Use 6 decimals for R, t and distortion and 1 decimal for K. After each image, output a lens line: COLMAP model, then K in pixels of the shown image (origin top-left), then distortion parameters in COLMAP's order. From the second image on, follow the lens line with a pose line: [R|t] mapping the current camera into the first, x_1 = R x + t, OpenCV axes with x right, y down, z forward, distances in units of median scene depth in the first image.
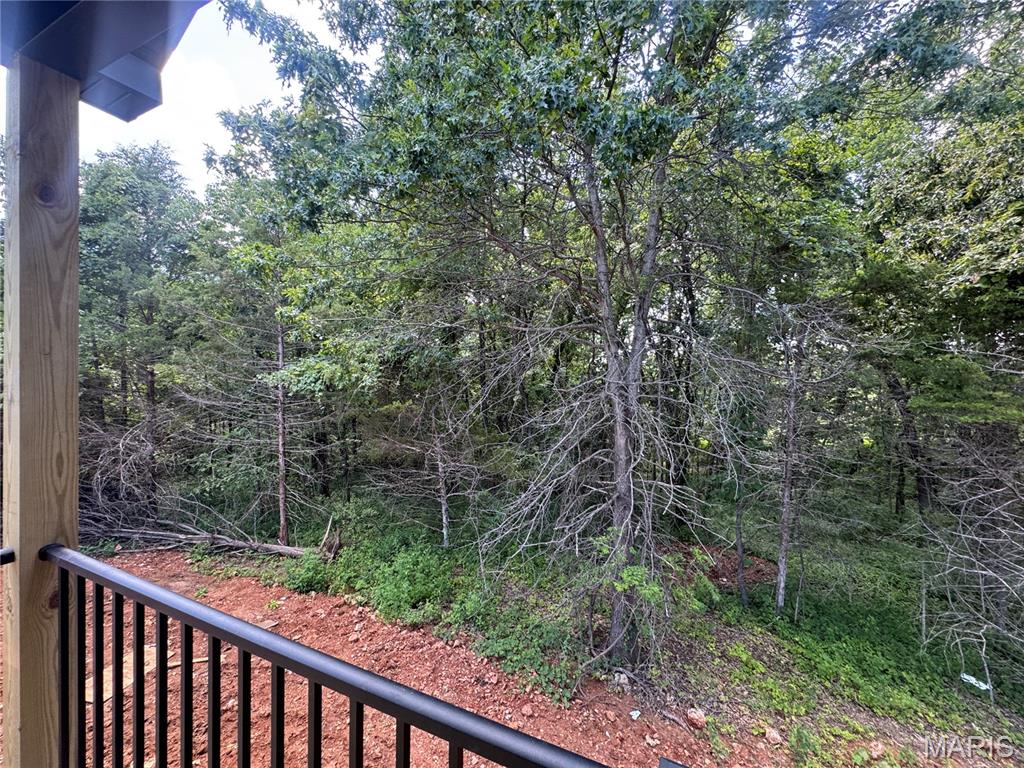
lens RADIAL K [[408.5, 0, 511.3], [0, 408.5, 385.2], [0, 0, 1]] dist [-0.002688, 0.000734]
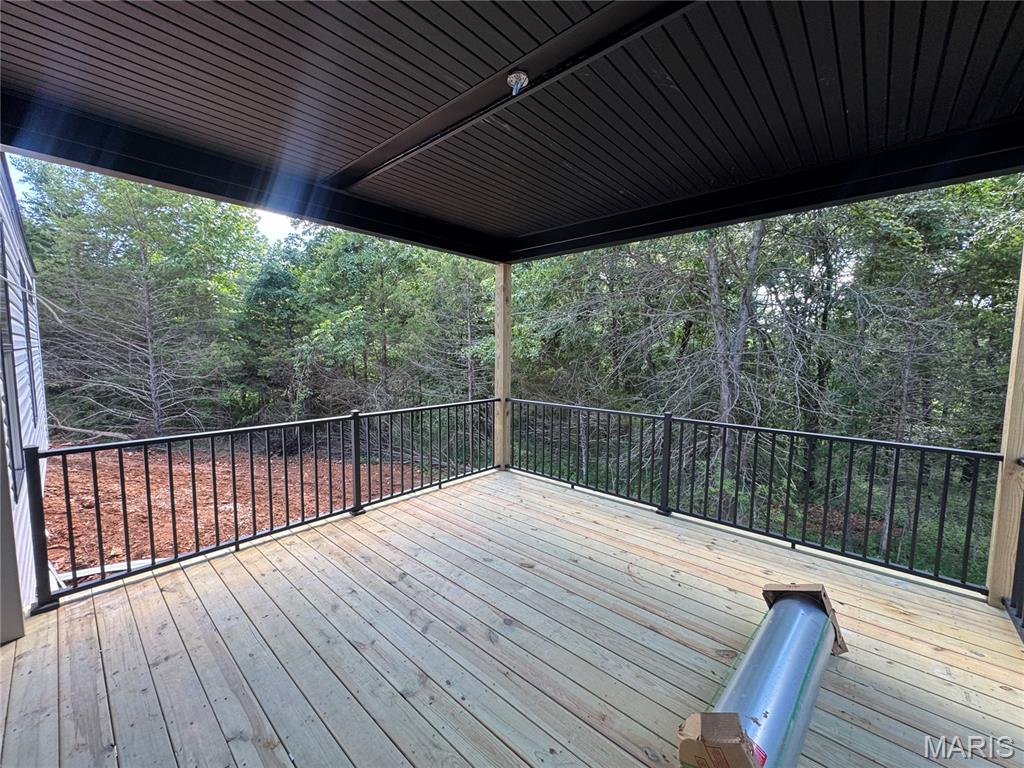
lens RADIAL K [[408.5, 0, 511.3], [0, 408.5, 385.2], [0, 0, 1]] dist [-0.002688, 0.000734]
pose [[0.954709, 0.019439, -0.296905, -0.006042], [0.000595, 0.997737, 0.067236, 0.008217], [0.297540, -0.064367, 0.952537, -0.482737]]
